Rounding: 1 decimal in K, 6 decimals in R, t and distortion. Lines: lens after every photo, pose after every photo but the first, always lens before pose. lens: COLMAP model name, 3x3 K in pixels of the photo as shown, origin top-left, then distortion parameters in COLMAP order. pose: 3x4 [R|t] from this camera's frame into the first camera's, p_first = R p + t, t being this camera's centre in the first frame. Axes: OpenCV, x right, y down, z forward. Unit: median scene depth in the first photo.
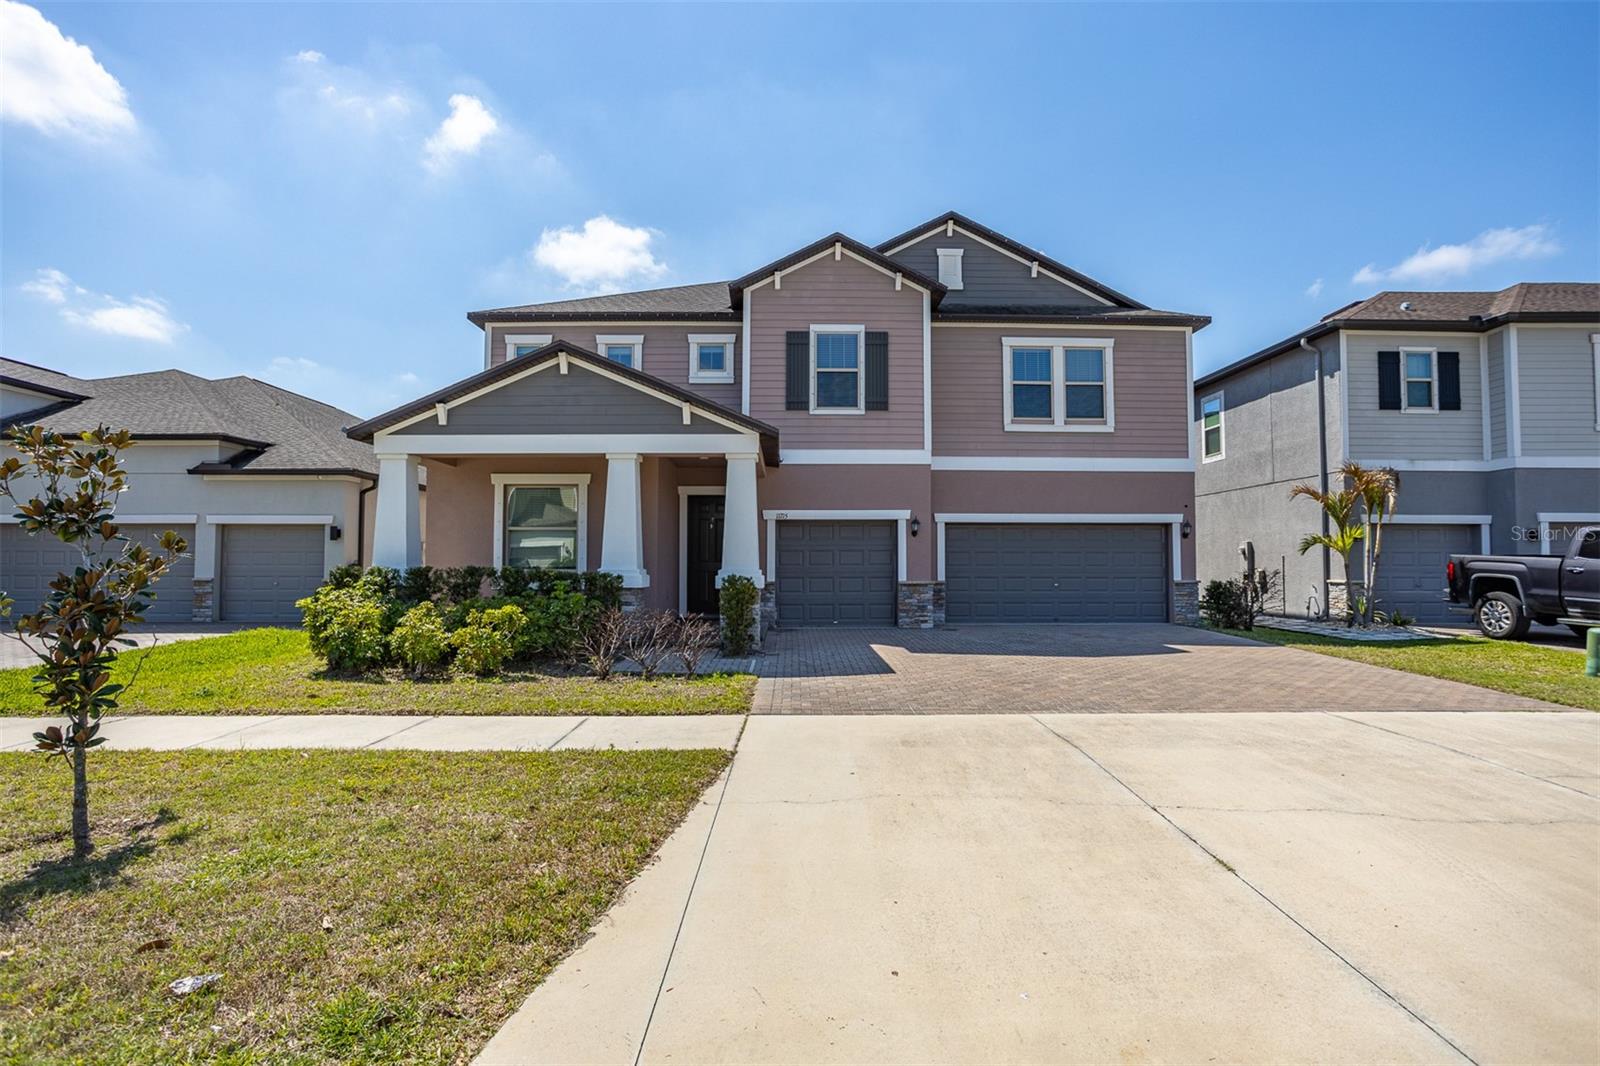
lens RADIAL K [[820.4, 0, 800.0], [0, 820.4, 533.0], [0, 0, 1]] dist [-0.059835, 0.041847]
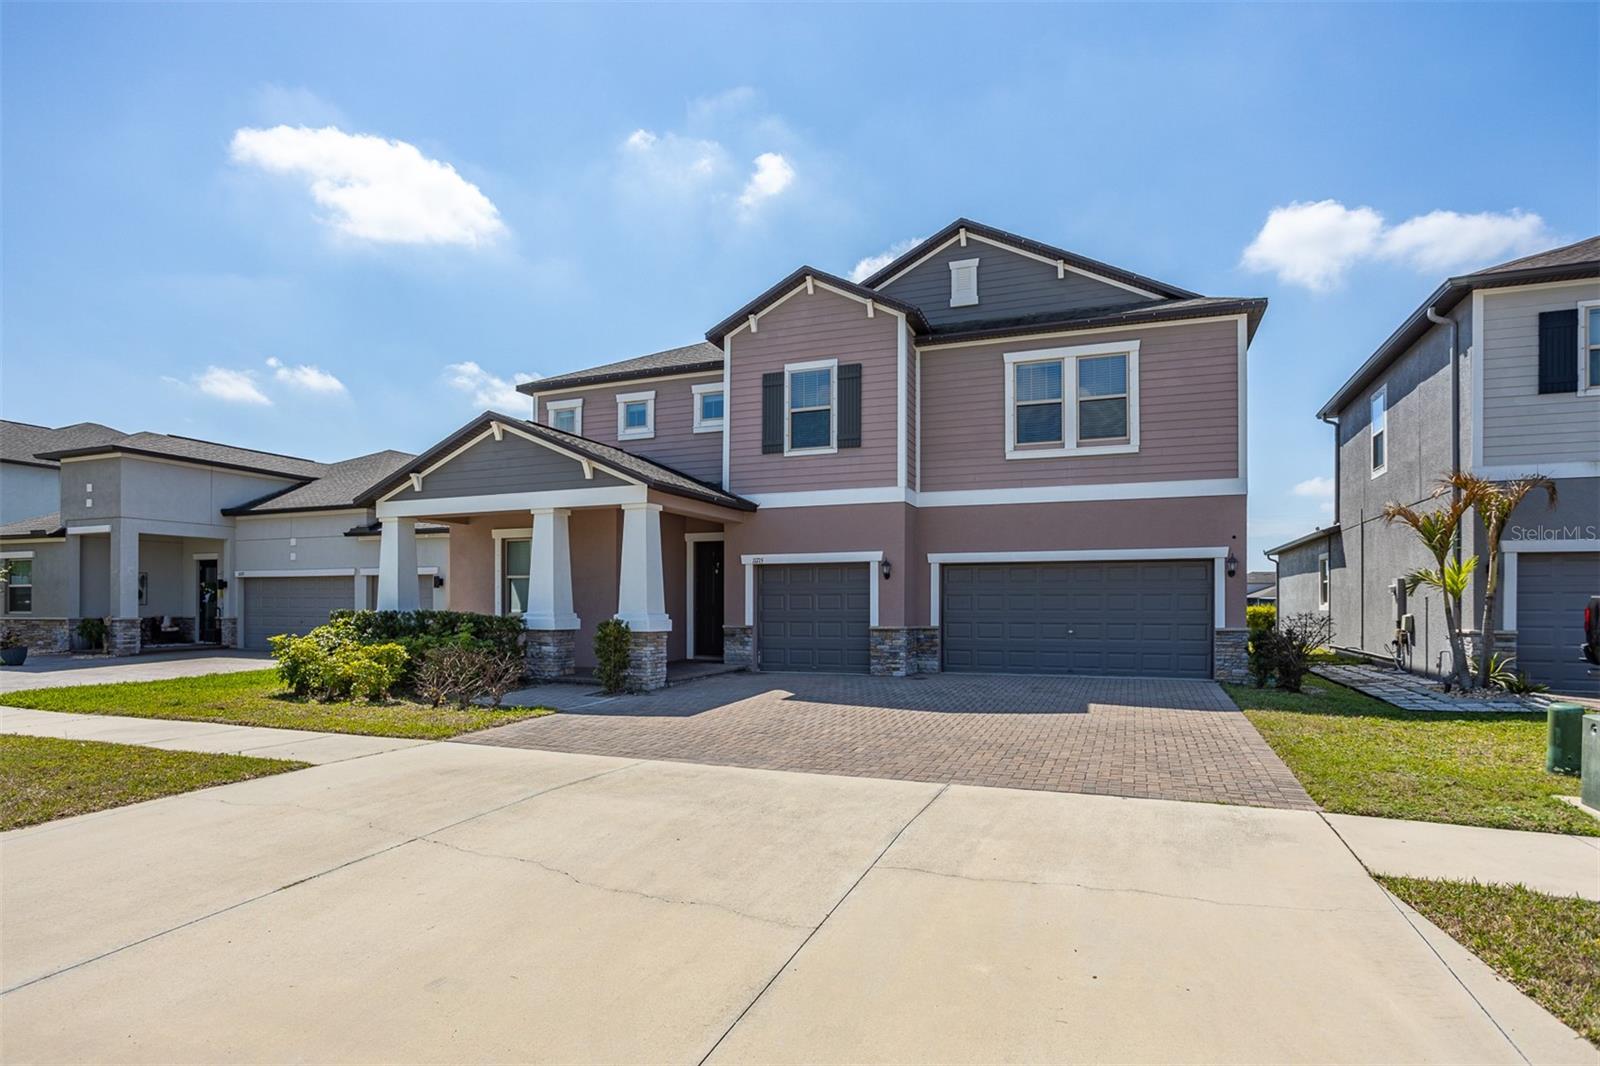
lens RADIAL K [[861.0, 0, 798.0], [0, 861.0, 607.6], [0, 0, 1]] dist [-0.044013, 0.025326]
pose [[0.925199, -0.001657, -0.379479, 0.412368], [0.015645, 0.999307, 0.033781, 0.001918], [0.379160, -0.037191, 0.924583, 0.041518]]
